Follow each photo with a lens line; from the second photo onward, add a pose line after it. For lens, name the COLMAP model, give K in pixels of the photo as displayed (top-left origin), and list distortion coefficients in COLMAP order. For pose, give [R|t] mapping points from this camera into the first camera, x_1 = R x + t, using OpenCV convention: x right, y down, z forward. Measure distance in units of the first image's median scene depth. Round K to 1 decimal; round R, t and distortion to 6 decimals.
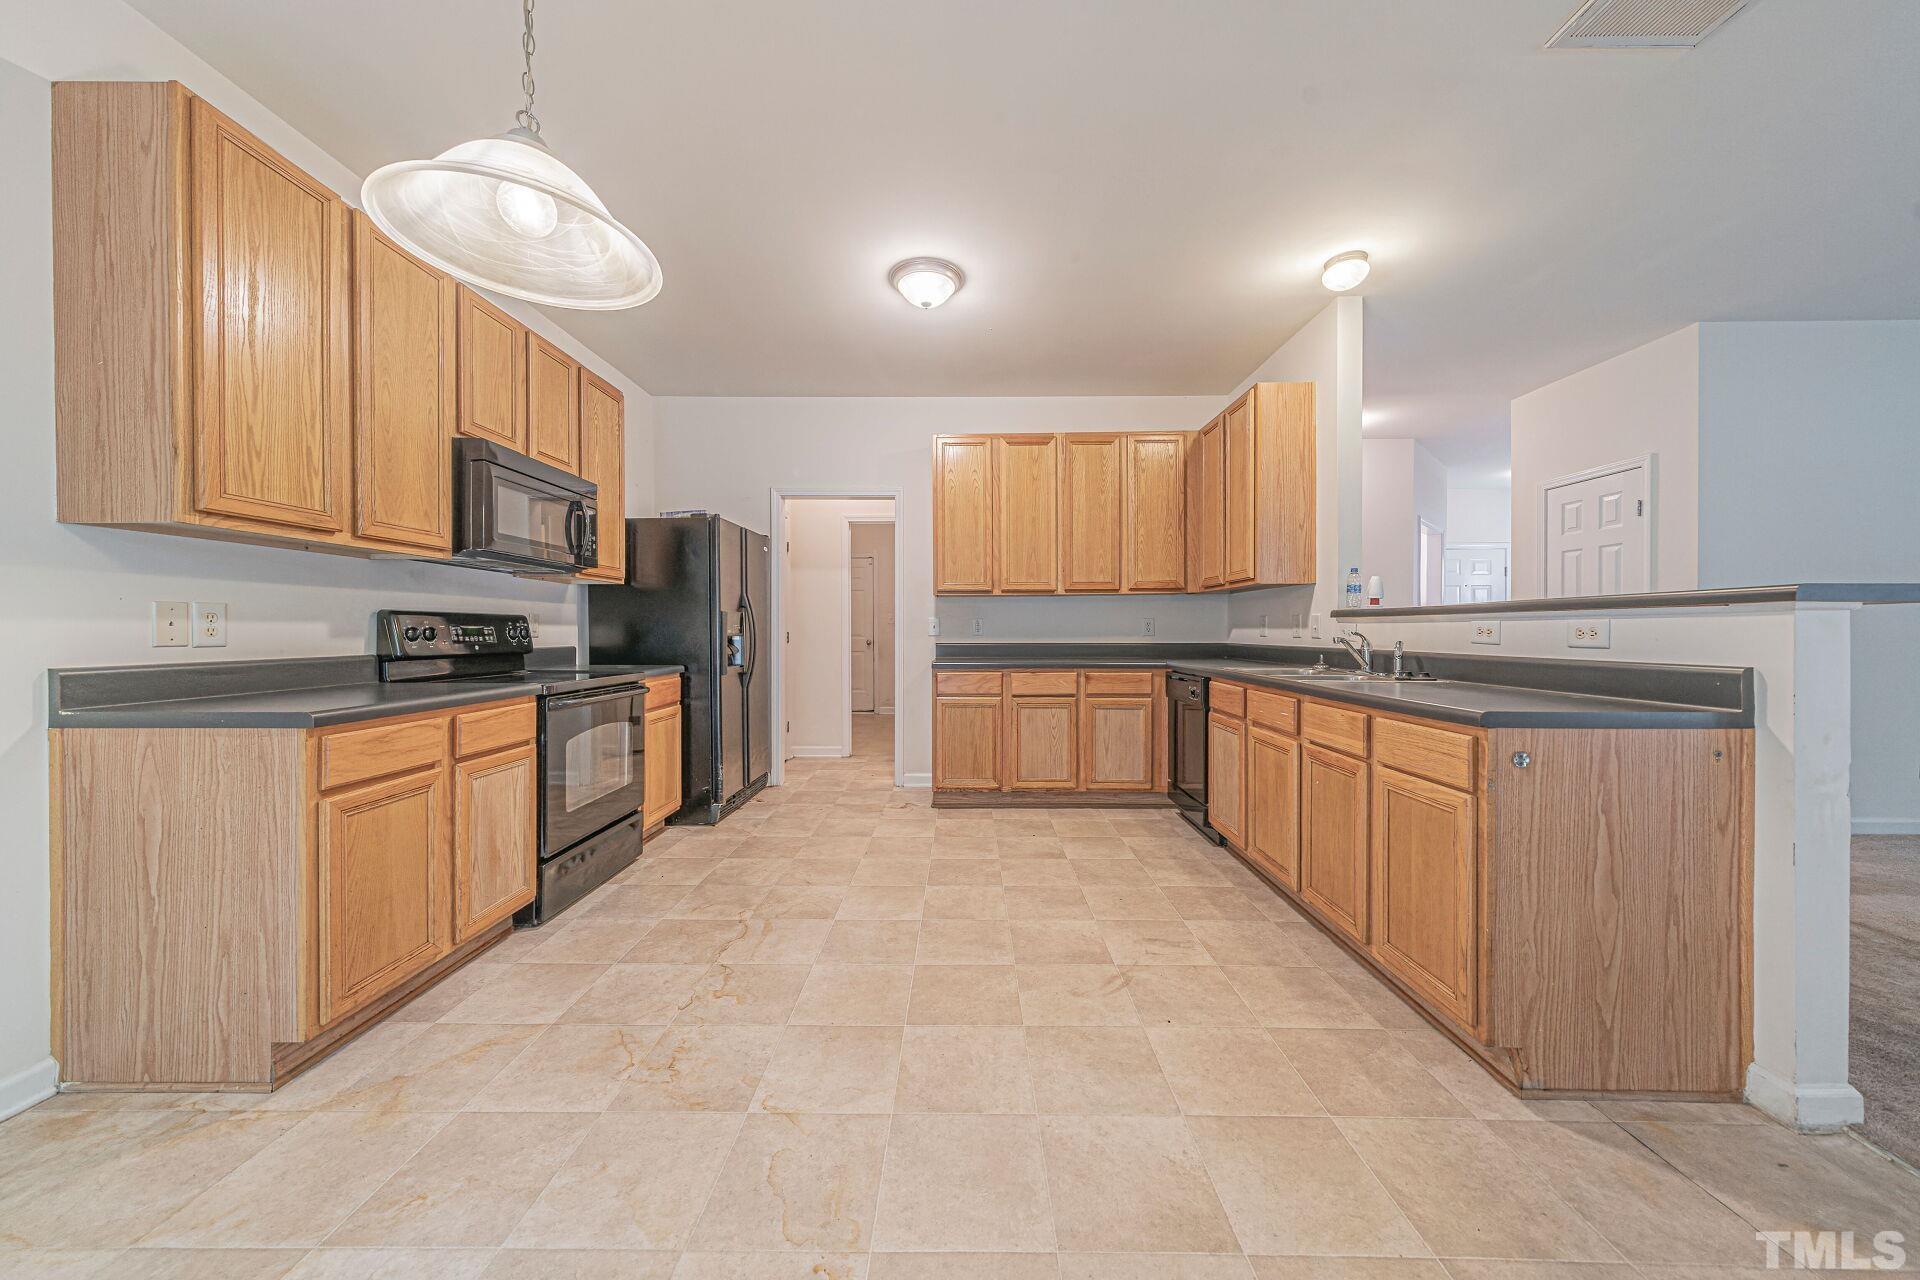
lens RADIAL K [[640.4, 0, 950.5], [0, 640.4, 635.0], [0, 0, 1]] dist [0.000803, 0.000139]
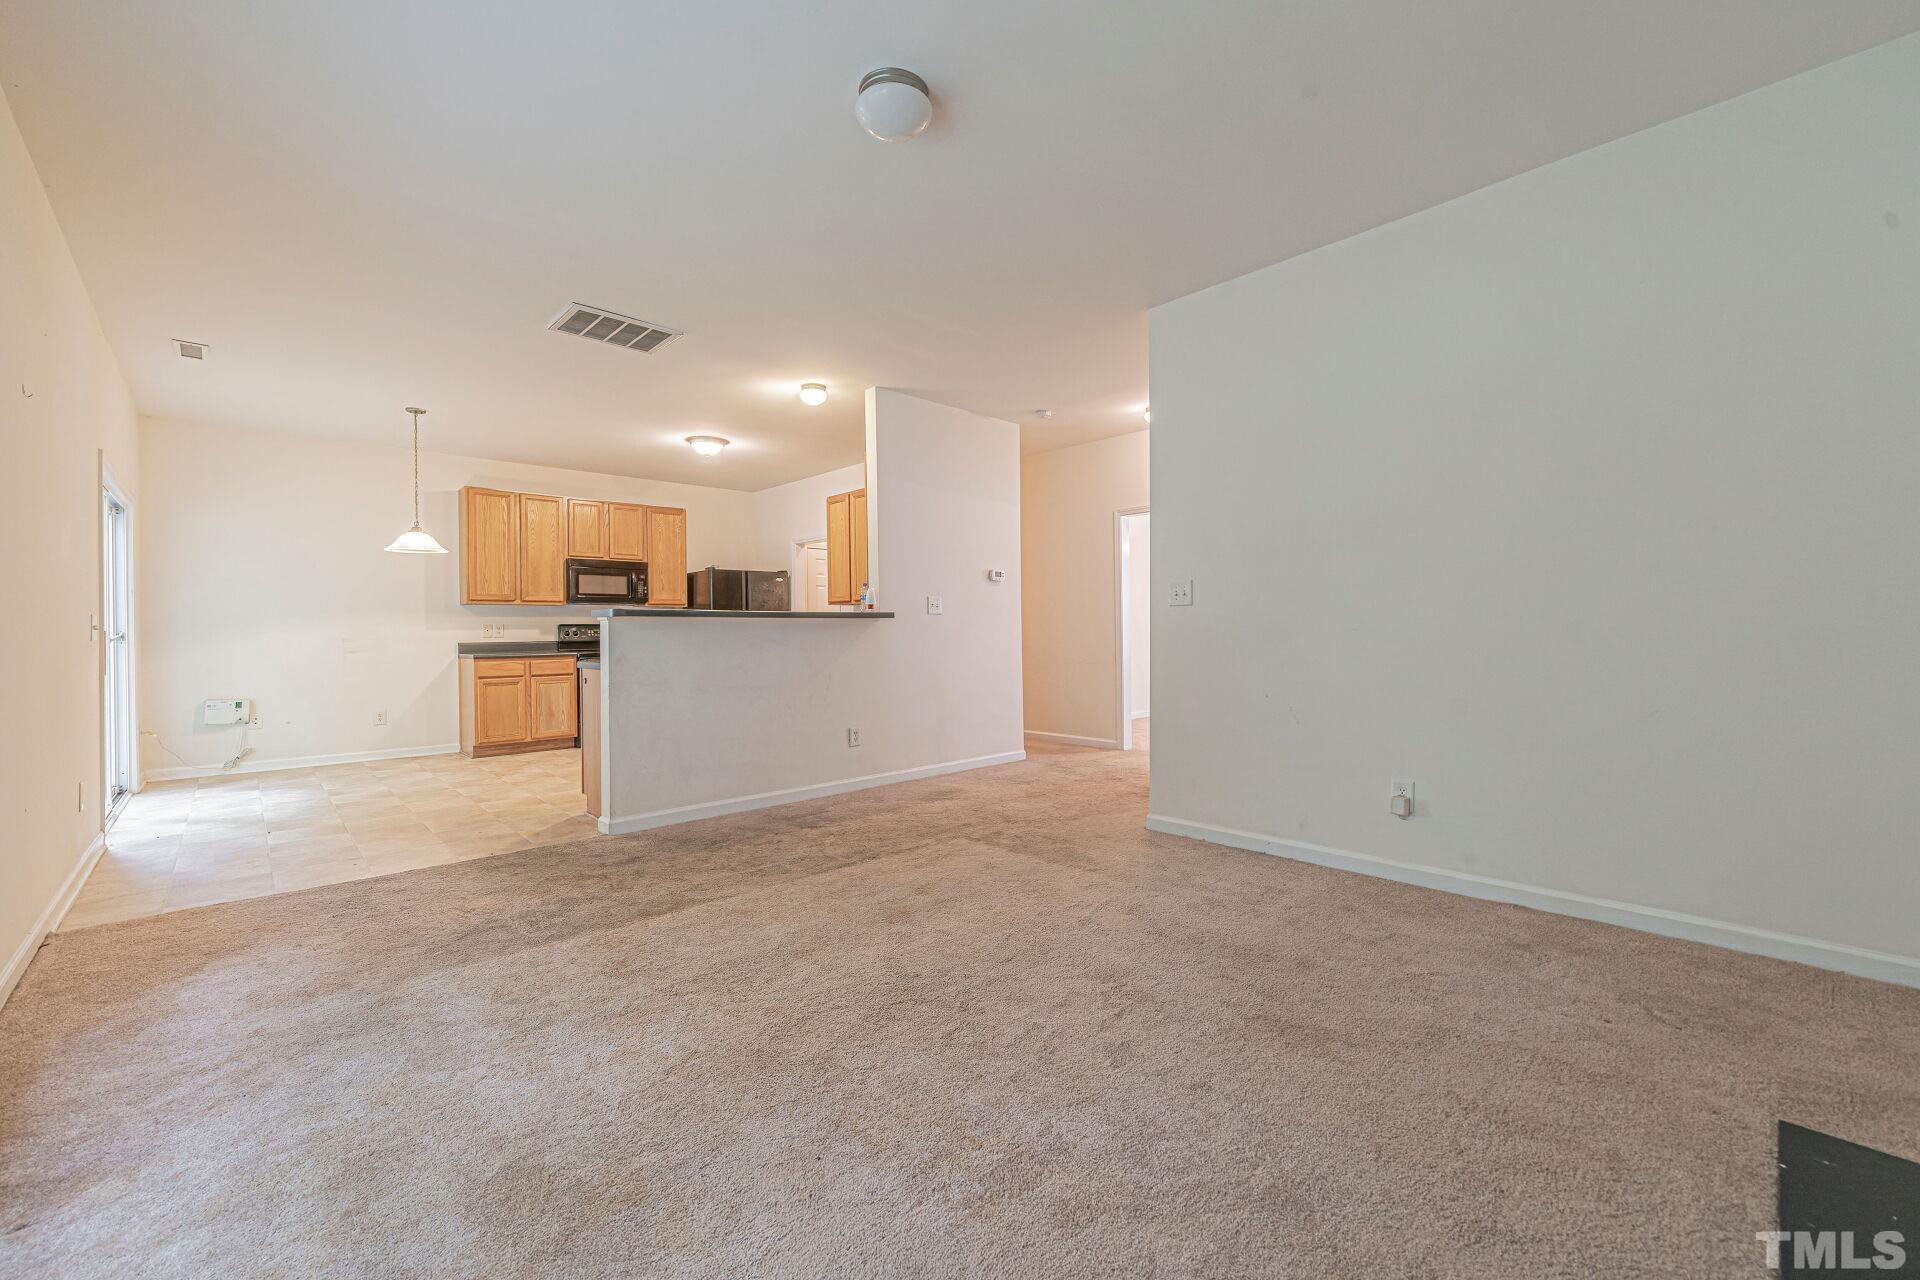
lens RADIAL K [[760.3, 0, 967.3], [0, 760.3, 638.2], [0, 0, 1]] dist [0.002377, 0.000157]
pose [[0.702622, -0.000169, -0.711564, 2.885528], [0.004463, 0.999981, 0.004169, 0.015019], [0.711550, -0.006105, 0.702609, -0.026408]]
